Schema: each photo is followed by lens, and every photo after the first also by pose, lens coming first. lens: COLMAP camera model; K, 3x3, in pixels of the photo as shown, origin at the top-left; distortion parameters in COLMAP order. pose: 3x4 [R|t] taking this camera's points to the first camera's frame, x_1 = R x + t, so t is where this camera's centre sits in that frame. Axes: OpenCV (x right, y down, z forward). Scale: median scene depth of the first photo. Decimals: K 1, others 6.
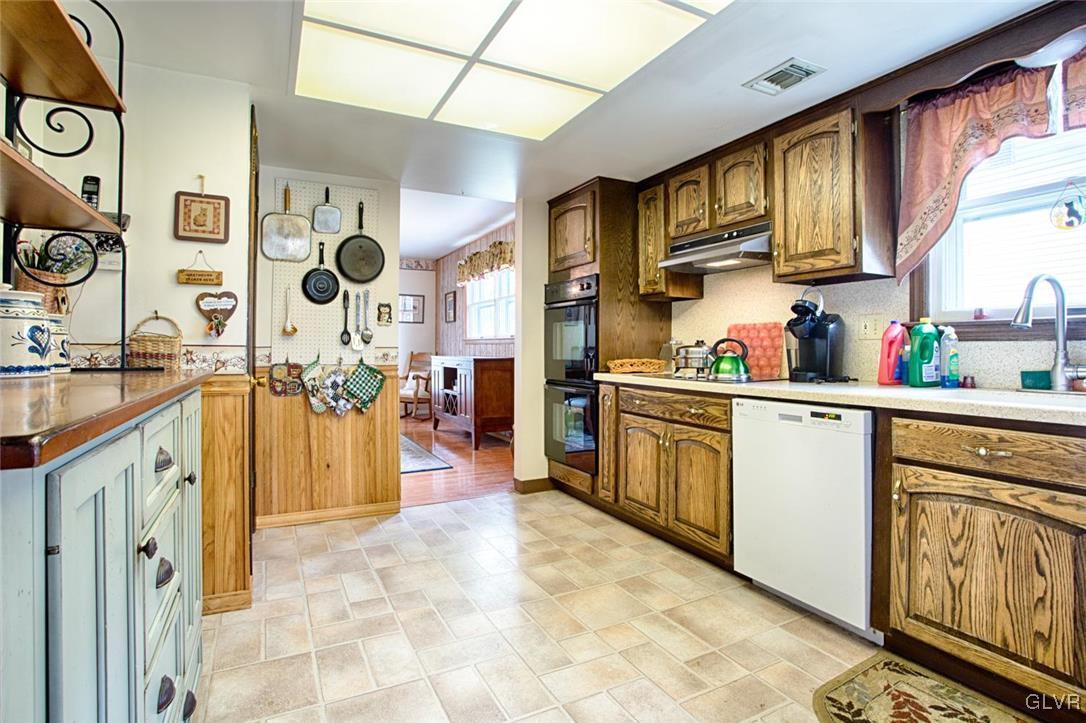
lens RADIAL K [[552.3, 0, 542.0], [0, 552.3, 353.1], [0, 0, 1]] dist [-0.000218, 0.000584]
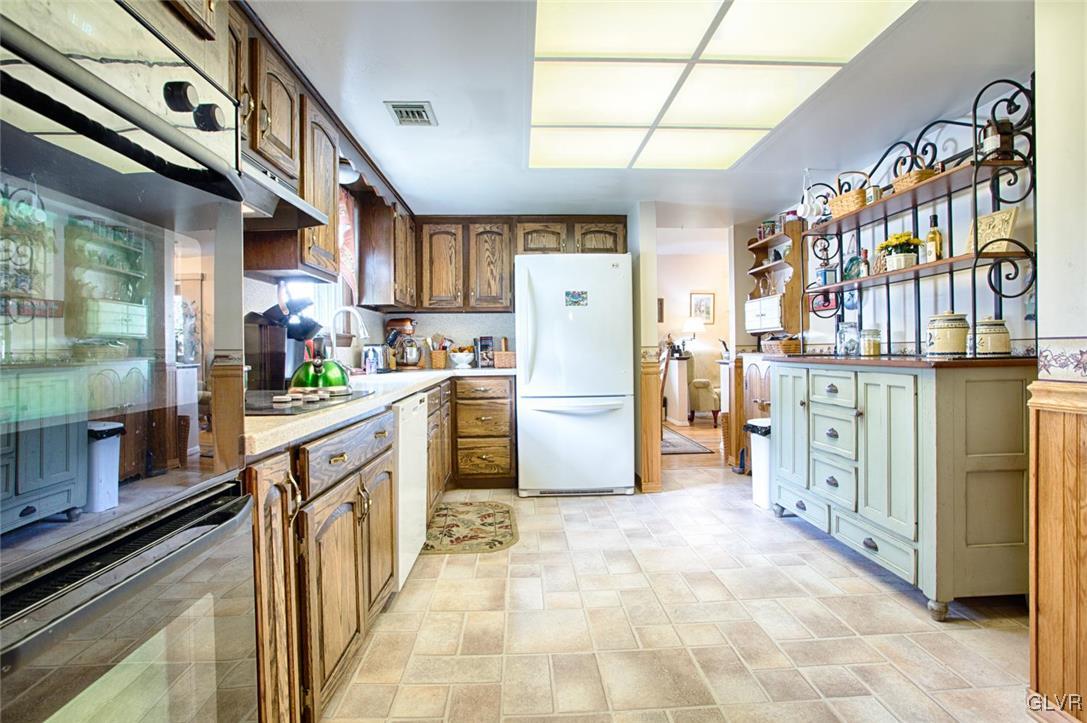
lens RADIAL K [[552.8, 0, 543.5], [0, 552.8, 357.3], [0, 0, 1]] dist [-0.000218, 0.000584]
pose [[-0.908542, 0.006163, 0.417748, -0.297832], [0.016468, 0.999642, 0.021067, -0.007892], [-0.417469, 0.026020, -0.908319, 2.058929]]
